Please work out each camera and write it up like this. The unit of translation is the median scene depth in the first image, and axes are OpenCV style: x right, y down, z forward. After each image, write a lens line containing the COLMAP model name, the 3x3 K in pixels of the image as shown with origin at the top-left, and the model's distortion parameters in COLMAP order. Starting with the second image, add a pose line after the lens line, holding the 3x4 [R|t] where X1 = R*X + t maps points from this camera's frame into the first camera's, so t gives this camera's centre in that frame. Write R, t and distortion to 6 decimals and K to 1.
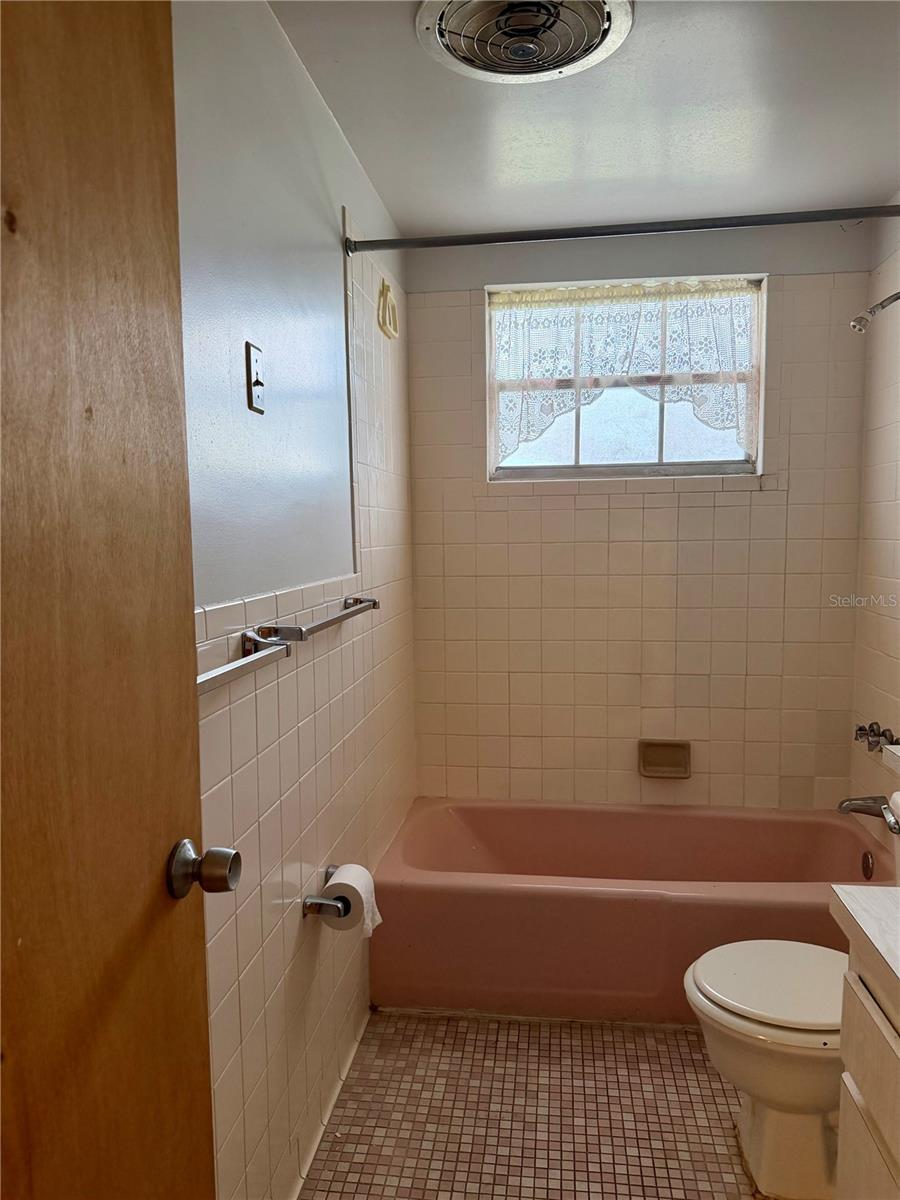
lens RADIAL K [[864.0, 0, 445.7], [0, 864.0, 608.6], [0, 0, 1]] dist [0.167938, -0.353293]
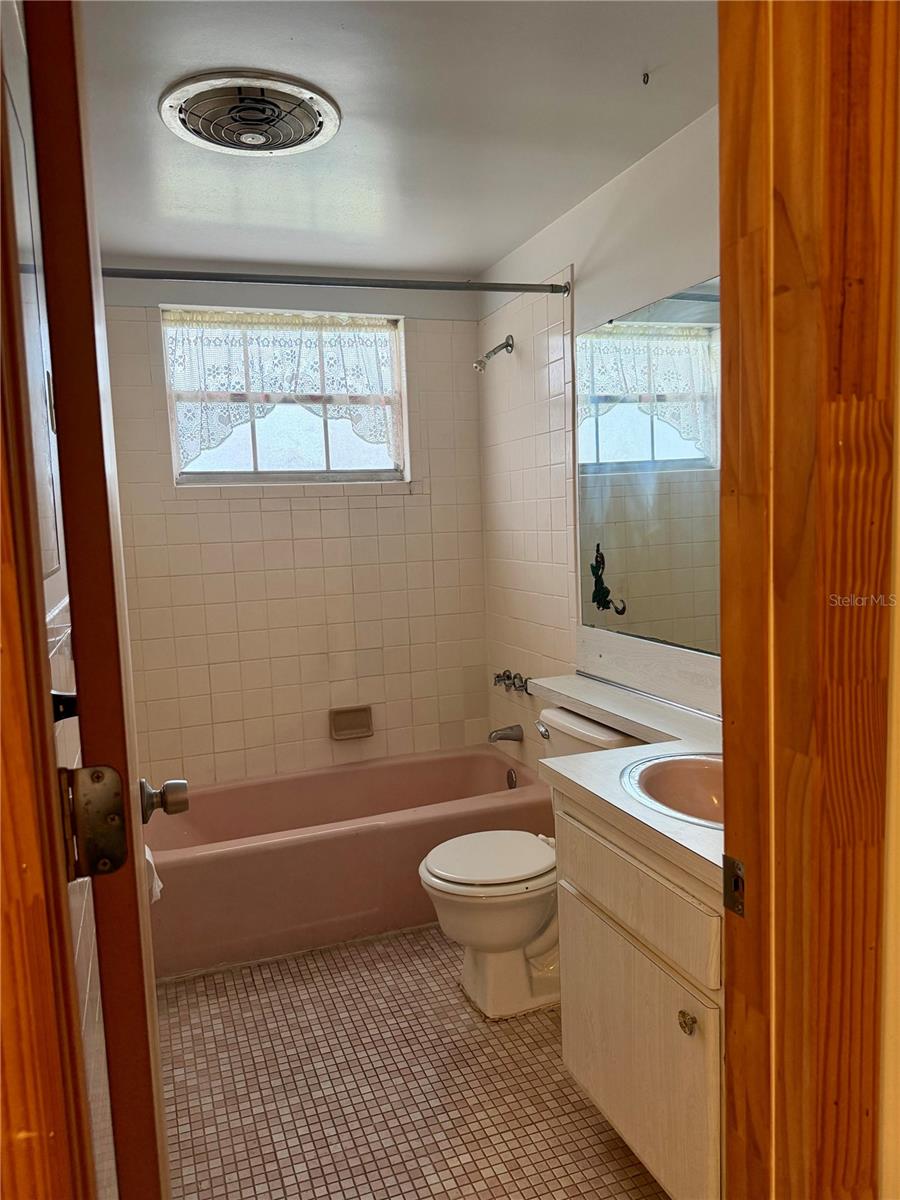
lens RADIAL K [[864.0, 0, 445.7], [0, 864.0, 608.6], [0, 0, 1]] dist [0.167938, -0.353293]
pose [[0.891831, -0.072242, 0.446562, -0.146243], [0.073228, 0.997201, 0.015078, 0.010534], [-0.446402, 0.019254, 0.894626, -0.101907]]
